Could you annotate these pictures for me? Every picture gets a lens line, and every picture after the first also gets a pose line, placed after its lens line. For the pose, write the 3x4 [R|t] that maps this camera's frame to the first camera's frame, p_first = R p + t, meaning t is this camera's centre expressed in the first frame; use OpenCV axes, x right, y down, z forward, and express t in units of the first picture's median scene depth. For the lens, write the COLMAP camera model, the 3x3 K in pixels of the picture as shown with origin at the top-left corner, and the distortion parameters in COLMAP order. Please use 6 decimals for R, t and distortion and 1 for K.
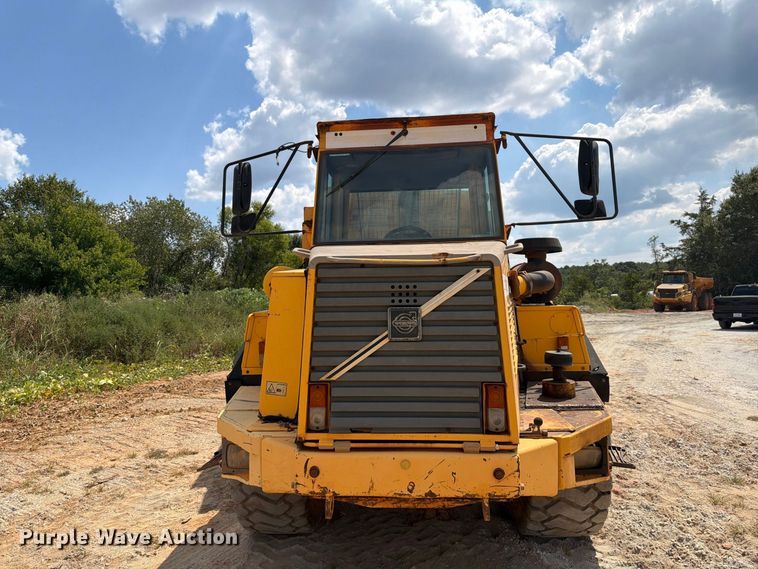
lens RADIAL K [[534.2, 0, 376.9], [0, 534.2, 284.8], [0, 0, 1]] dist [0.076442, -0.076722]
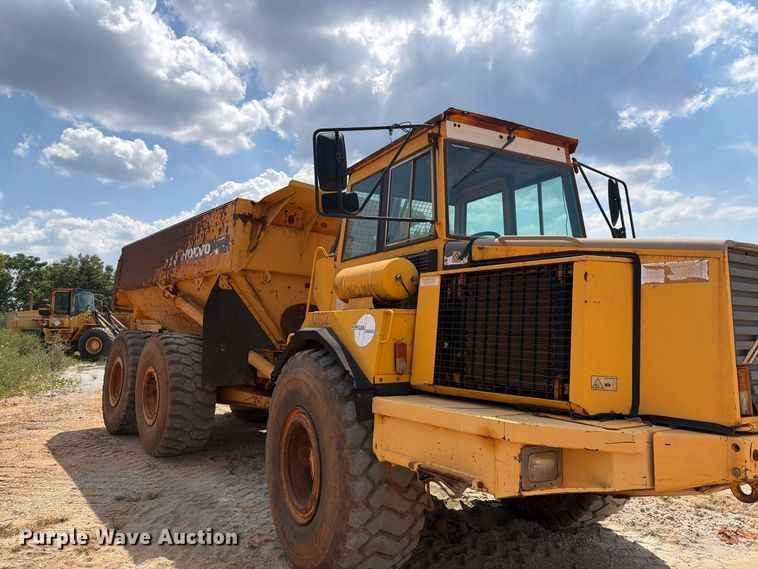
lens RADIAL K [[534.2, 0, 377.5], [0, 534.2, 287.1], [0, 0, 1]] dist [0.076442, -0.076722]
pose [[0.830625, 0.069308, 0.552502, -0.453288], [-0.036402, 0.996860, -0.070324, 0.048829], [-0.555641, 0.038301, 0.830540, 0.198592]]
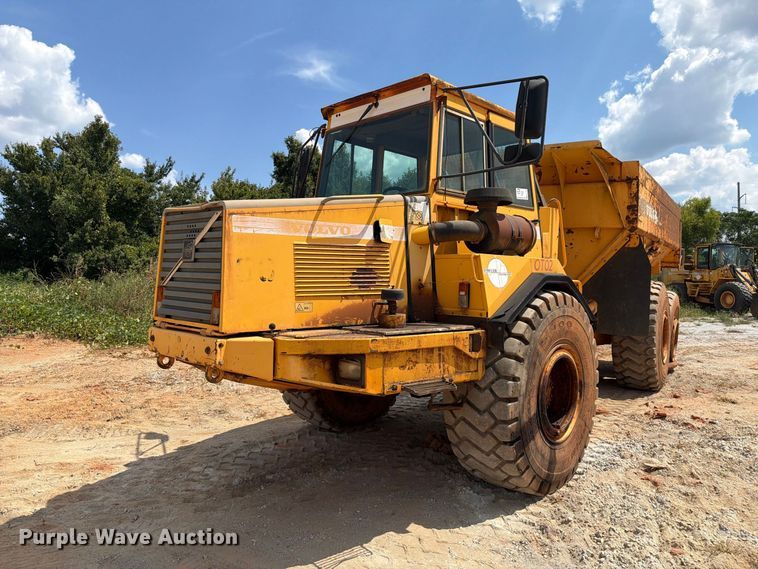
lens RADIAL K [[534.2, 0, 372.7], [0, 534.2, 289.1], [0, 0, 1]] dist [0.076442, -0.076722]
pose [[0.764179, 0.048038, -0.643213, 0.528129], [-0.018181, 0.998431, 0.052967, 0.033882], [0.644748, -0.028782, 0.763853, 0.062175]]
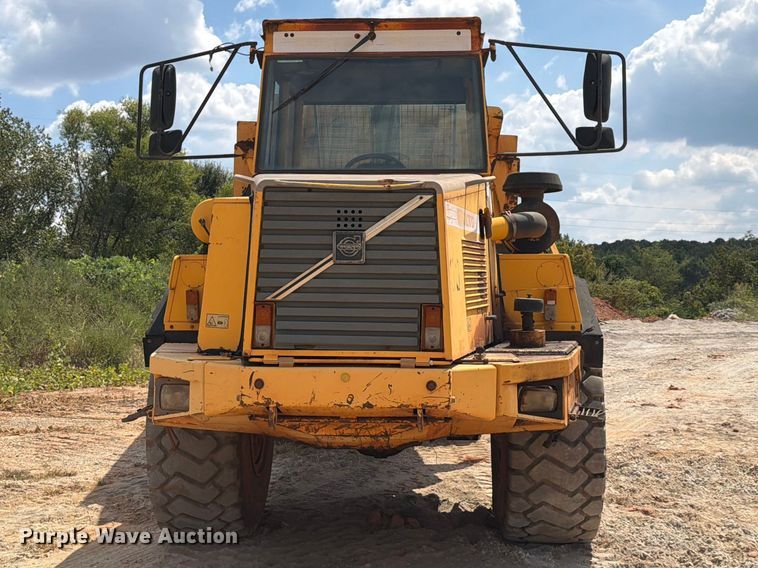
lens RADIAL K [[1025.2, 0, 389.9], [0, 1025.2, 293.1], [0, 0, 1]] dist [0.125621, 0.000000]
pose [[0.999303, 0.023386, 0.029080, 0.027775], [-0.024082, 0.999426, 0.023815, 0.041496], [-0.028507, -0.024498, 0.999293, -0.362408]]
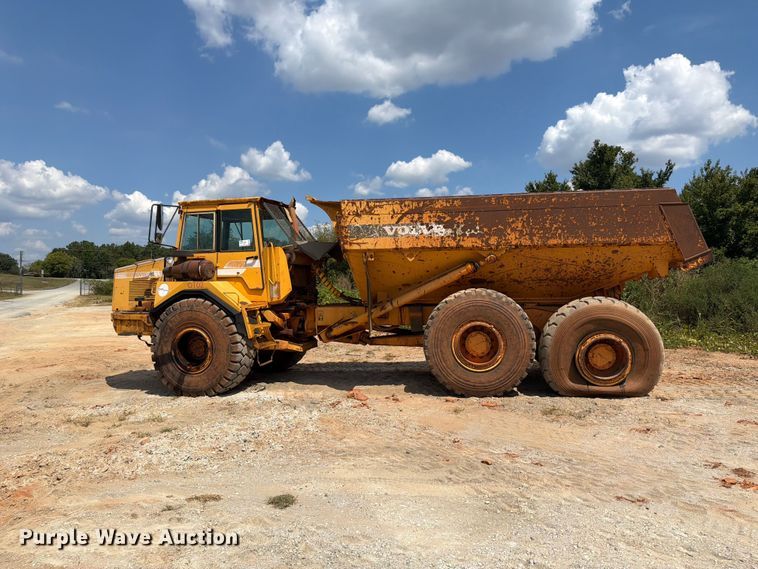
lens RADIAL K [[534.2, 0, 382.6], [0, 534.2, 285.6], [0, 0, 1]] dist [0.076442, -0.076722]
pose [[-0.269721, 0.036772, -0.962236, 1.463555], [0.041856, 0.998774, 0.026435, 0.020189], [0.962029, -0.033145, -0.270929, 1.604268]]
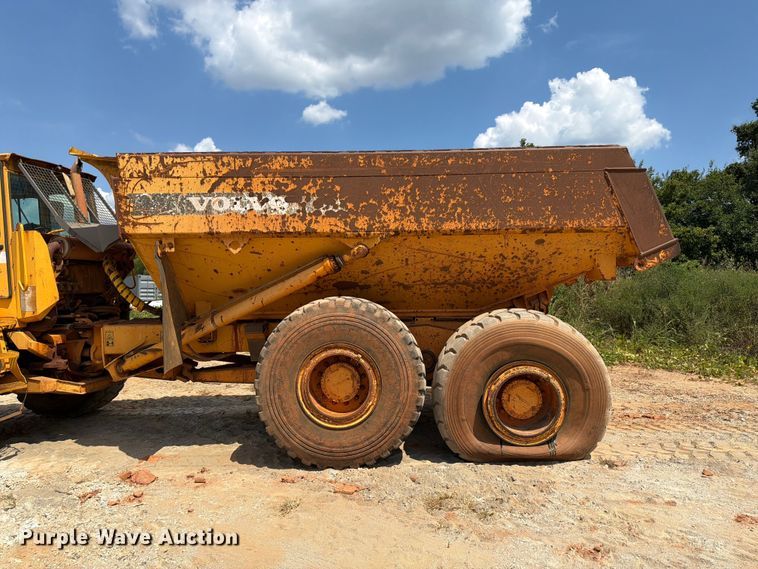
lens RADIAL K [[534.2, 0, 387.2], [0, 534.2, 283.7], [0, 0, 1]] dist [0.076442, -0.076722]
pose [[-0.147261, 0.027802, -0.988707, 0.987327], [0.039242, 0.998982, 0.022247, 0.034424], [0.988319, -0.035523, -0.148202, 1.669727]]
